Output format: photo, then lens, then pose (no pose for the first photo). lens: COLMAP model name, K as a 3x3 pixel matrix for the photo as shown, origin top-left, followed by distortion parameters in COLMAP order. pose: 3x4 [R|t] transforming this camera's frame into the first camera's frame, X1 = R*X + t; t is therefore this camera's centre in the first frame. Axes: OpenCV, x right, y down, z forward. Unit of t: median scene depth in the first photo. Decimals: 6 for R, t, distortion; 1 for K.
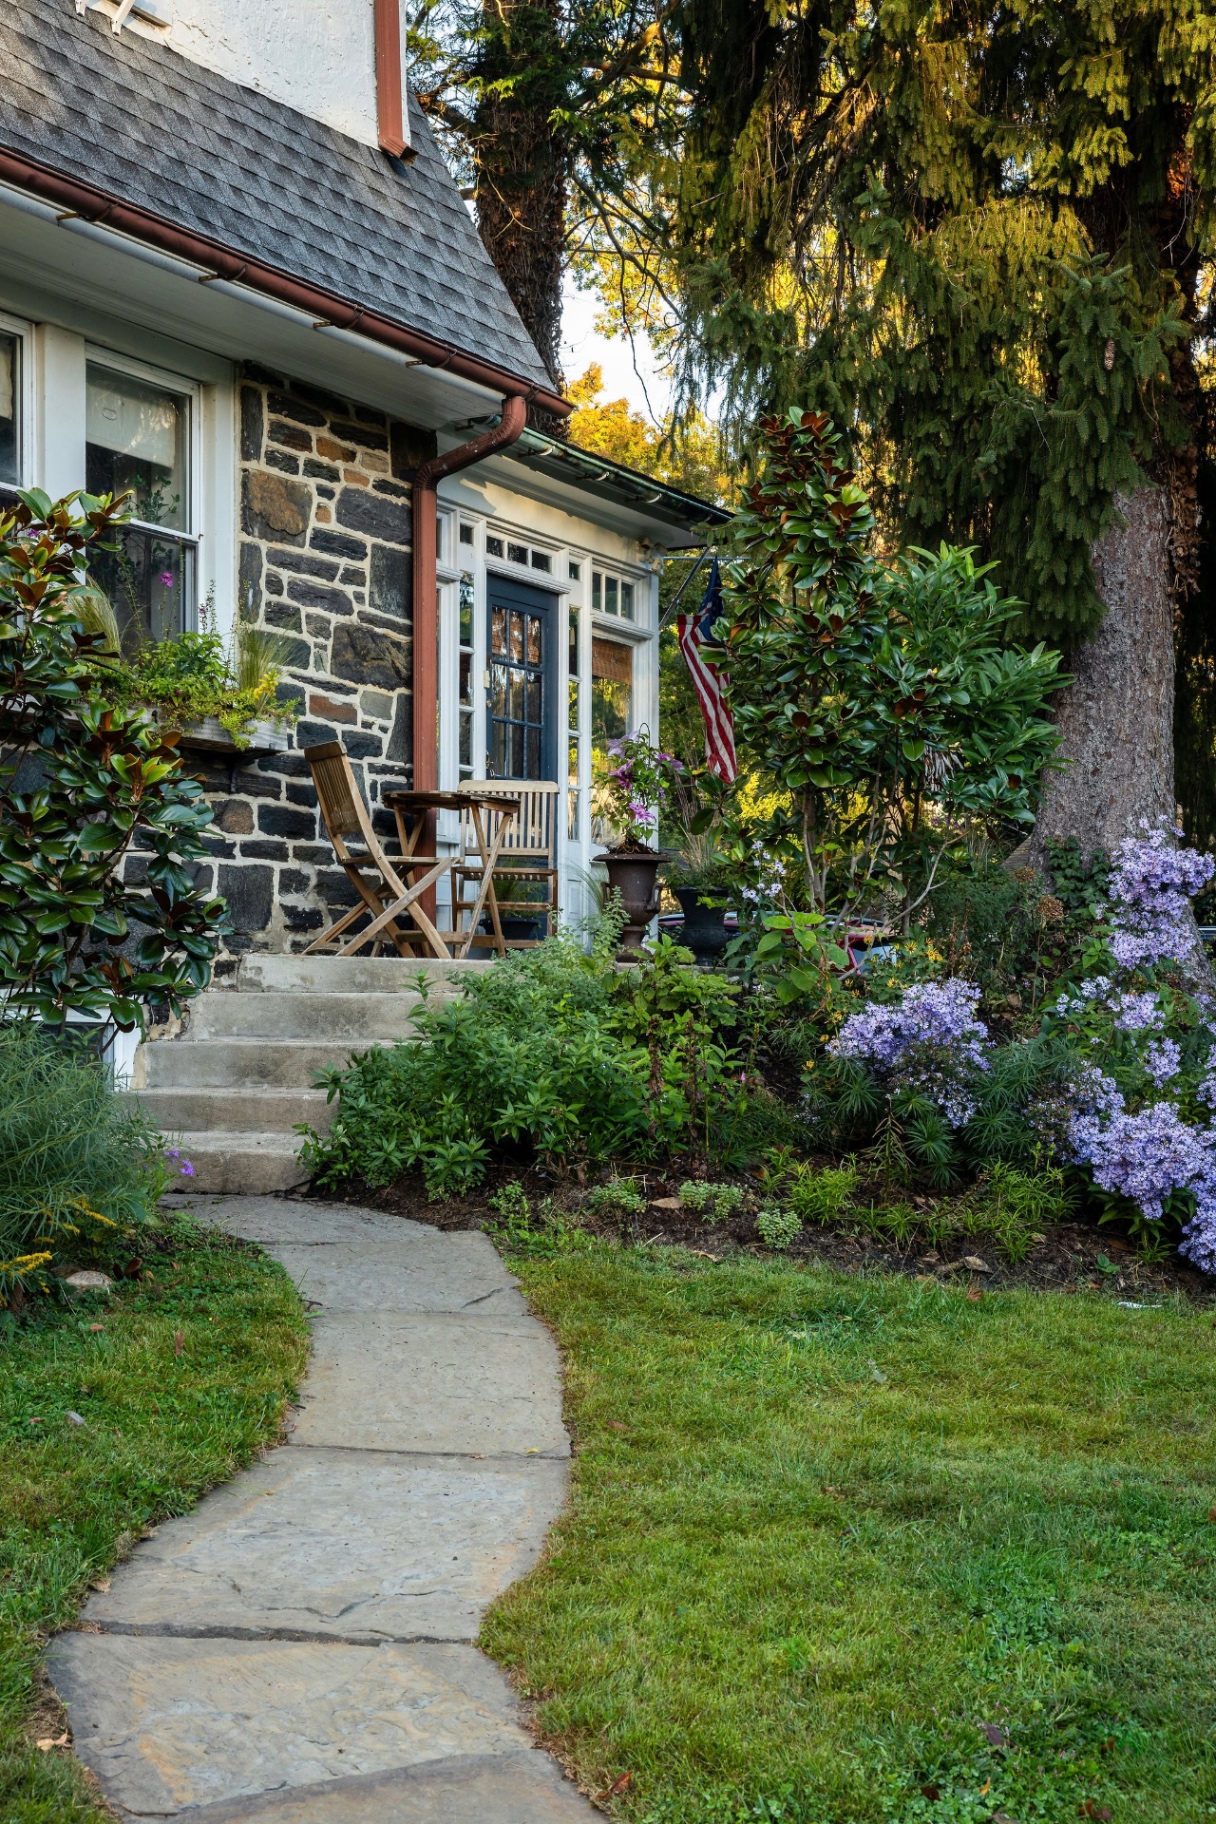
lens RADIAL K [[2618.9, 0, 612.2], [0, 2618.9, 910.7], [0, 0, 1]] dist [0.027200, 0.000000]
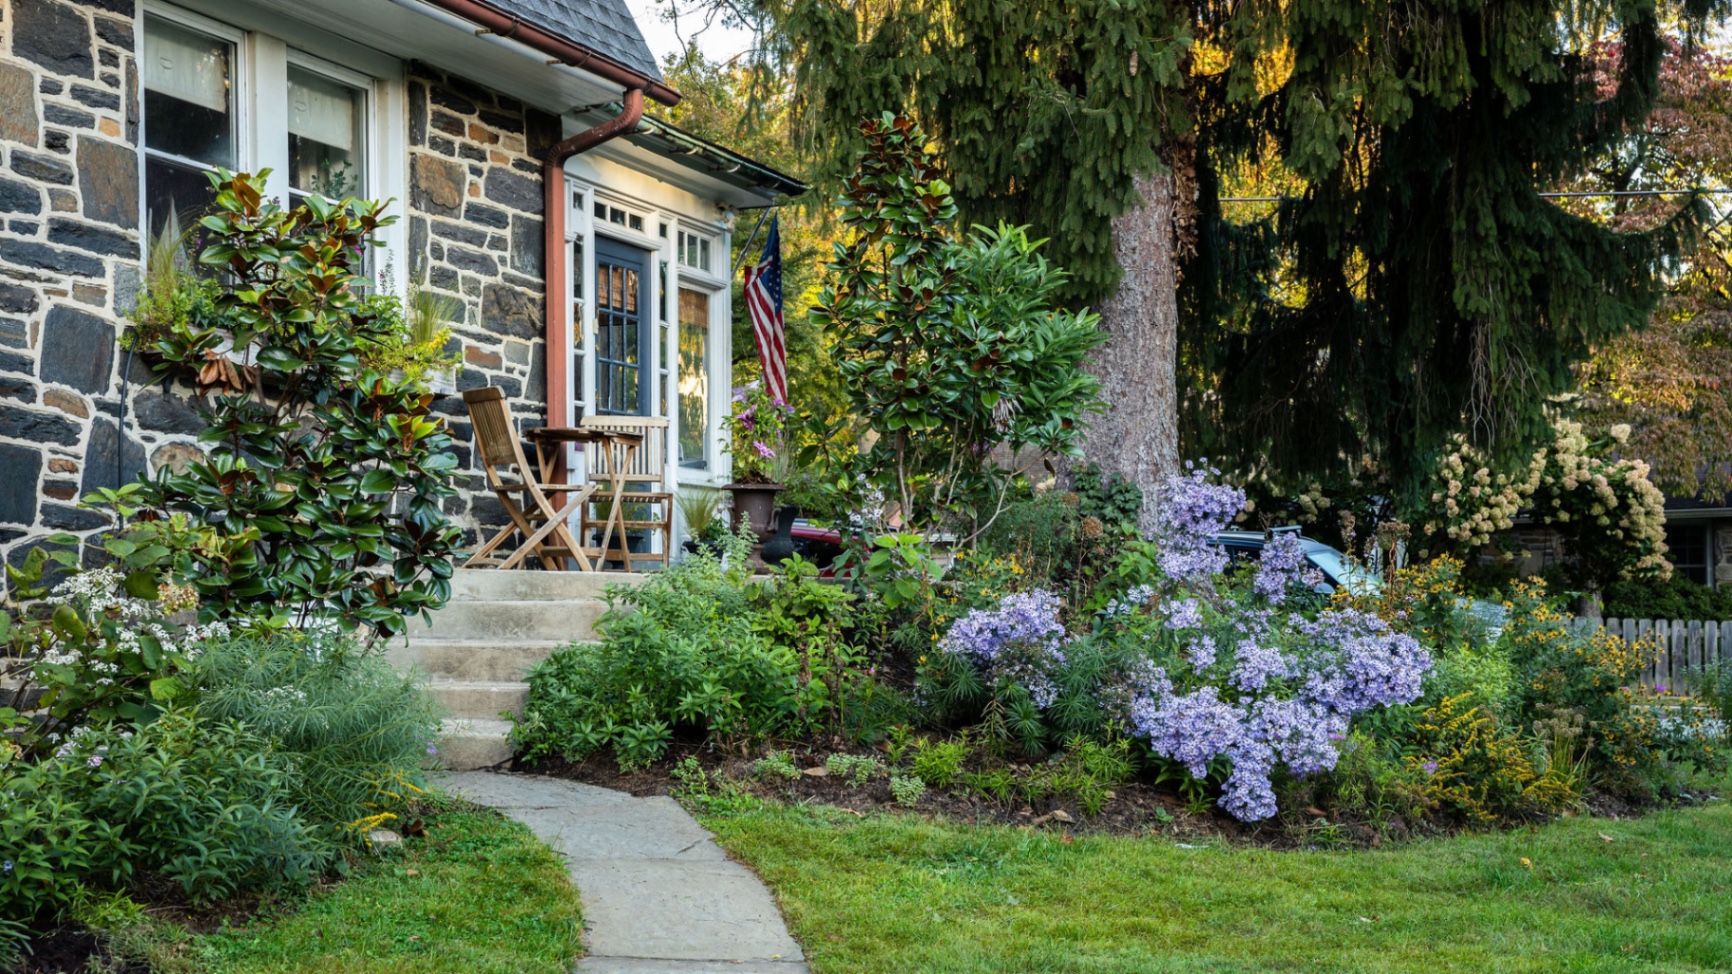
lens RADIAL K [[2472.4, 0, 854.0], [0, 2472.4, 569.5], [0, 0, 1]] dist [0.023442, 0.000000]
pose [[0.994003, -0.005002, 0.109243, -0.070948], [0.002225, 0.999672, 0.025526, -0.011248], [-0.109334, -0.025130, 0.993687, -0.131659]]
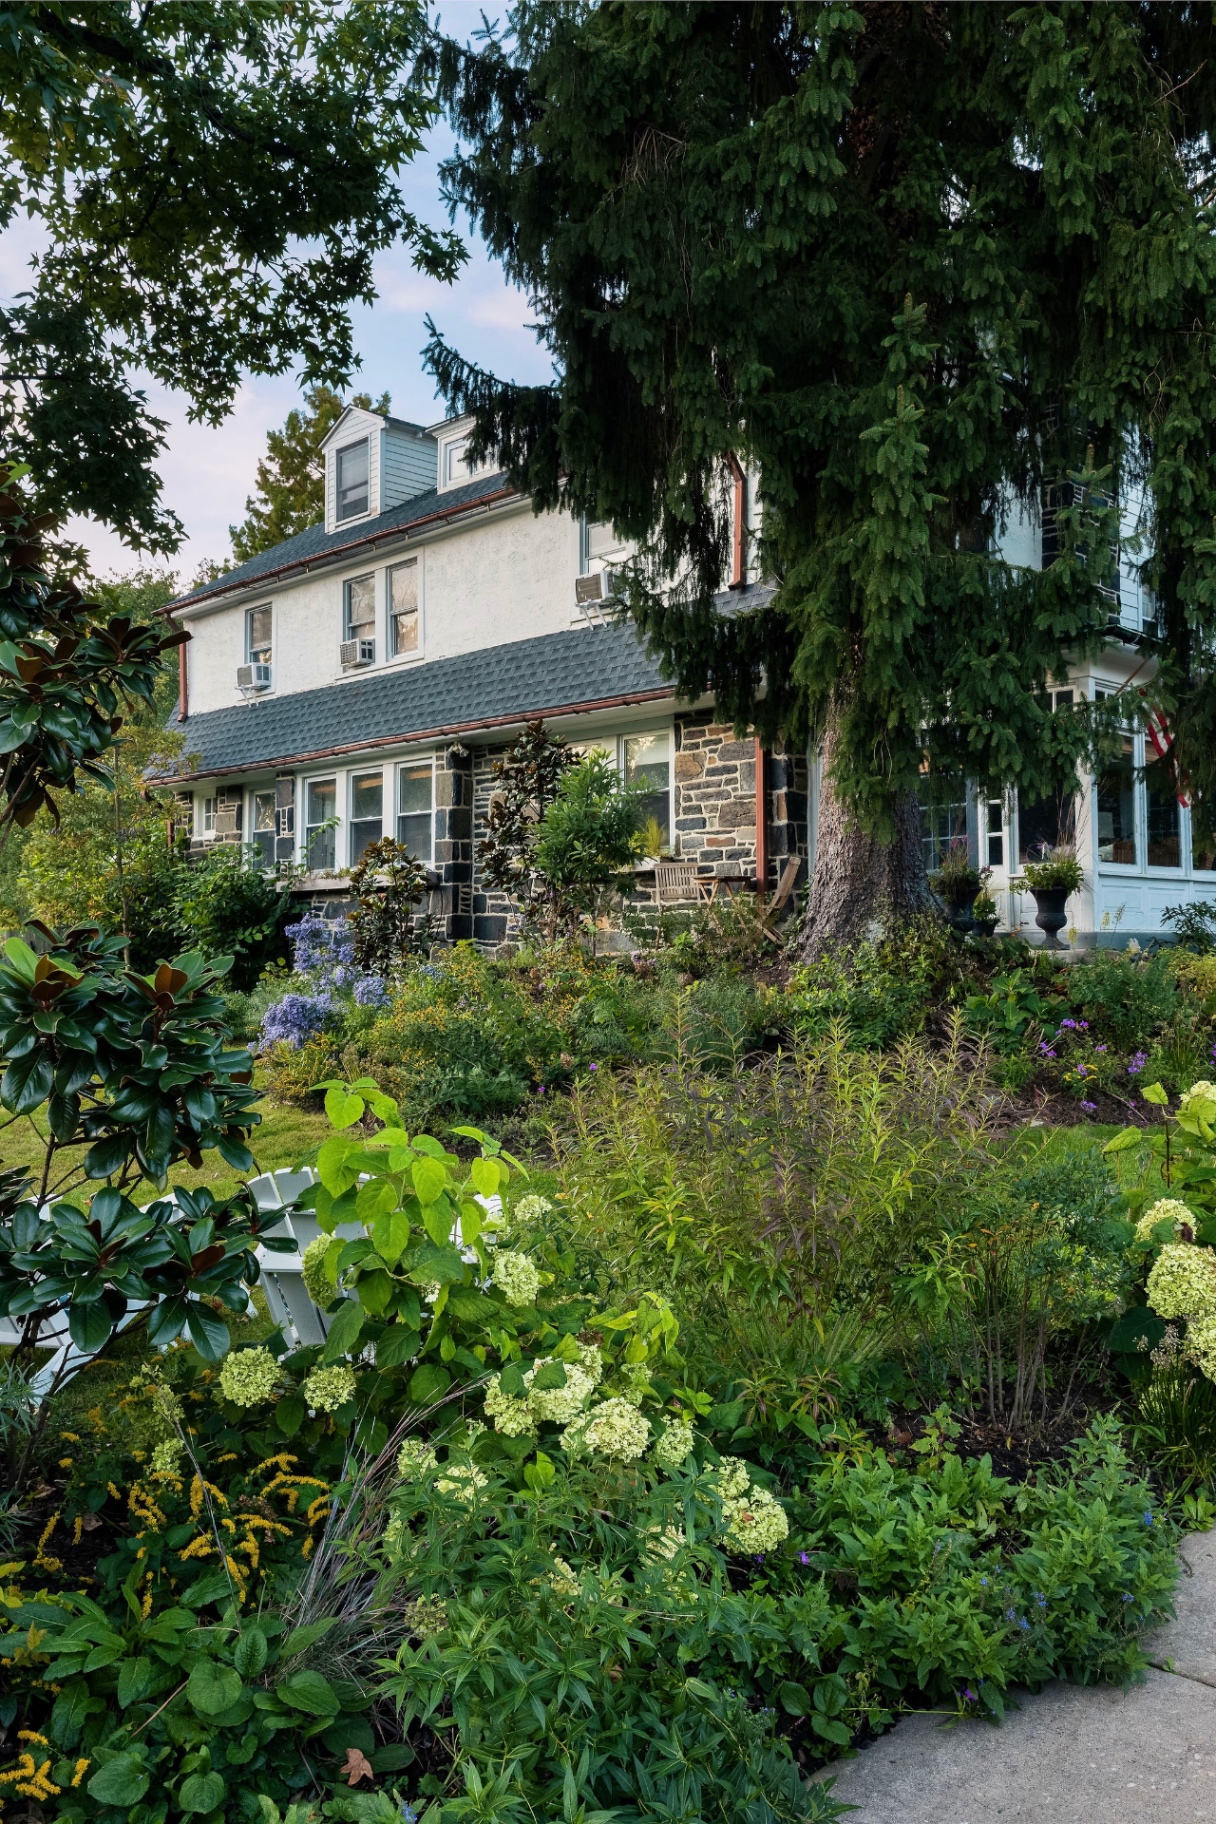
lens RADIAL K [[1509.3, 0, 613.7], [0, 1509.3, 906.0], [0, 0, 1]] dist [-0.006567, -0.000965]
pose [[-0.294140, -0.022464, -0.955498, 1.354865], [0.056537, 0.997564, -0.040858, 0.033460], [0.954089, -0.066039, -0.292154, 1.457872]]
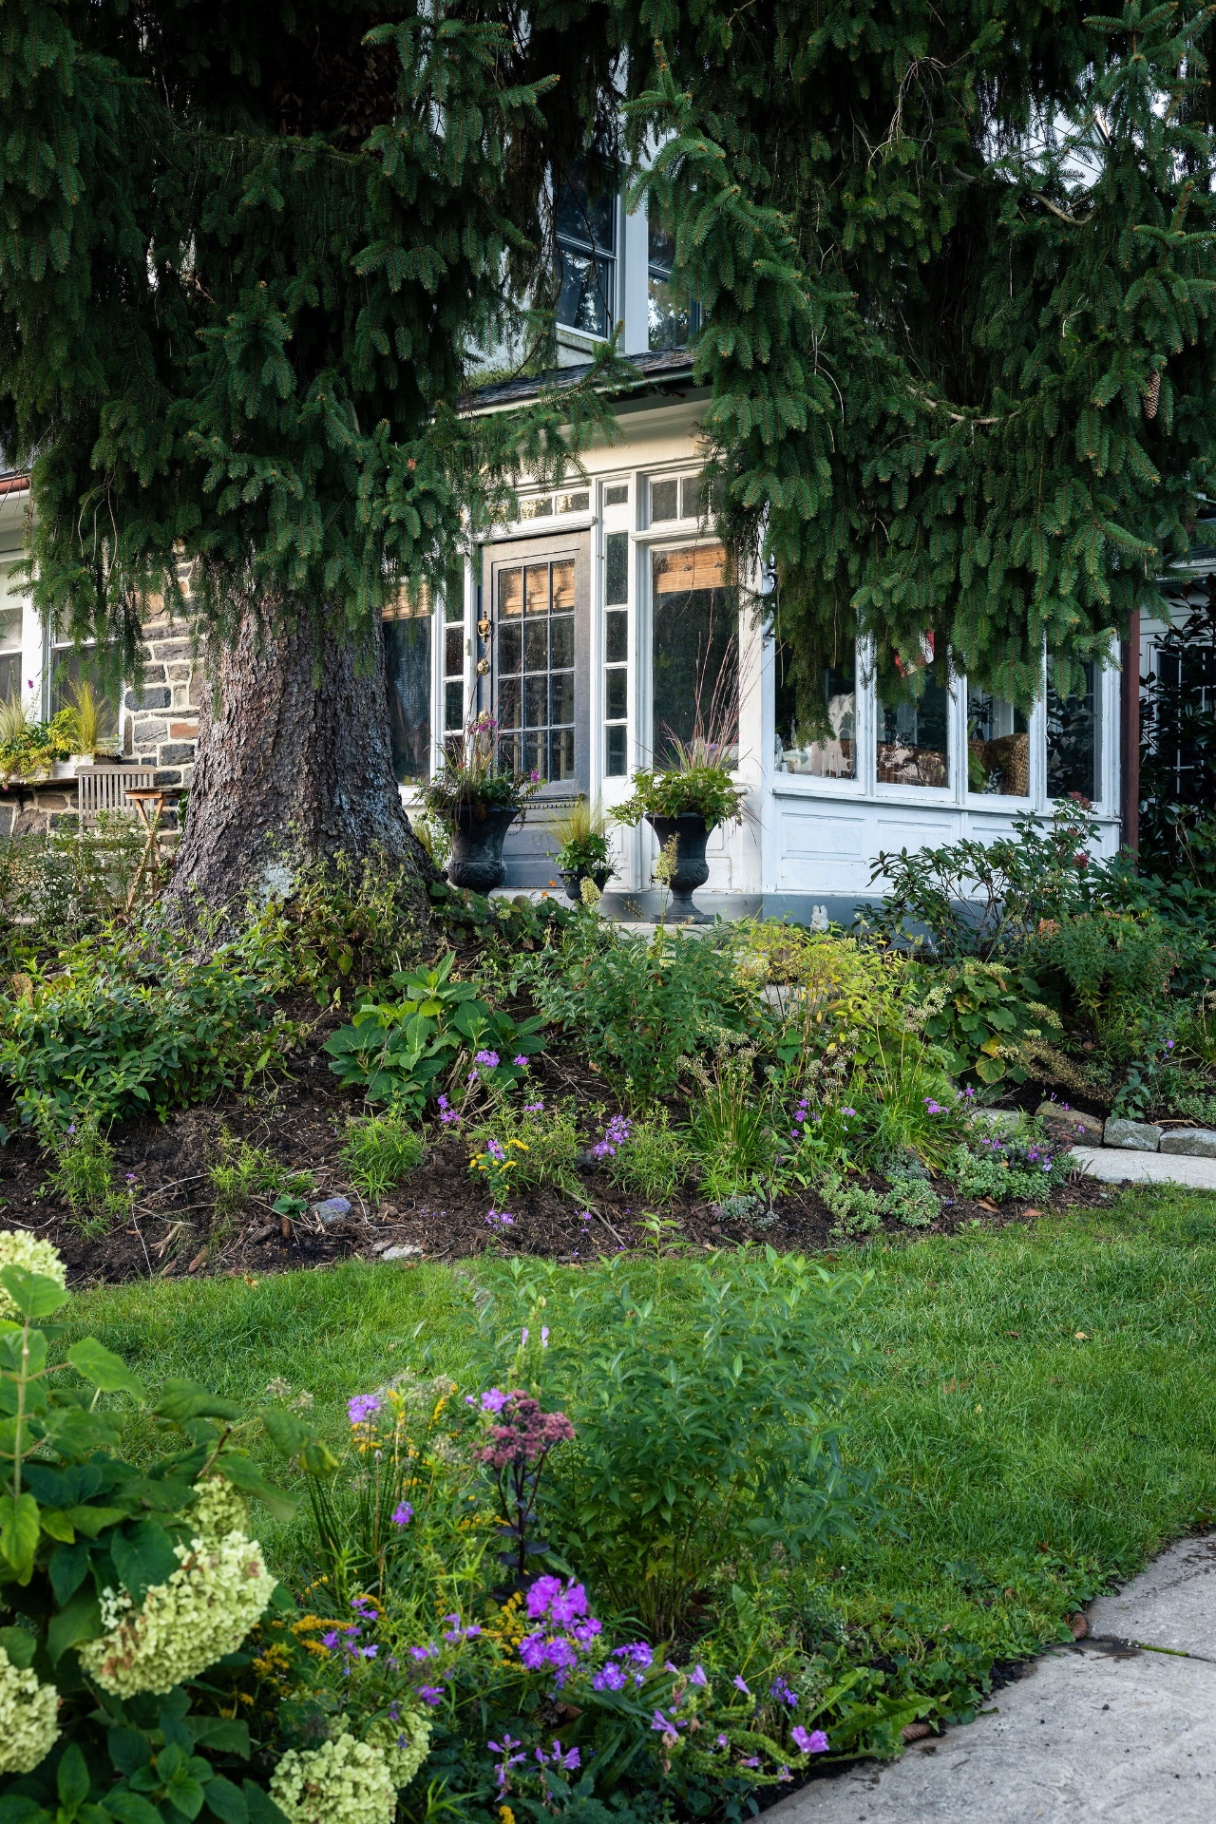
lens RADIAL K [[2257.2, 0, 608.5], [0, 2257.2, 912.9], [0, 0, 1]] dist [-0.000653, 0.000000]
pose [[-0.207181, -0.003888, -0.978295, 1.107740], [0.042600, 0.999008, -0.012992, 0.046535], [0.977375, -0.044367, -0.206810, 1.623905]]
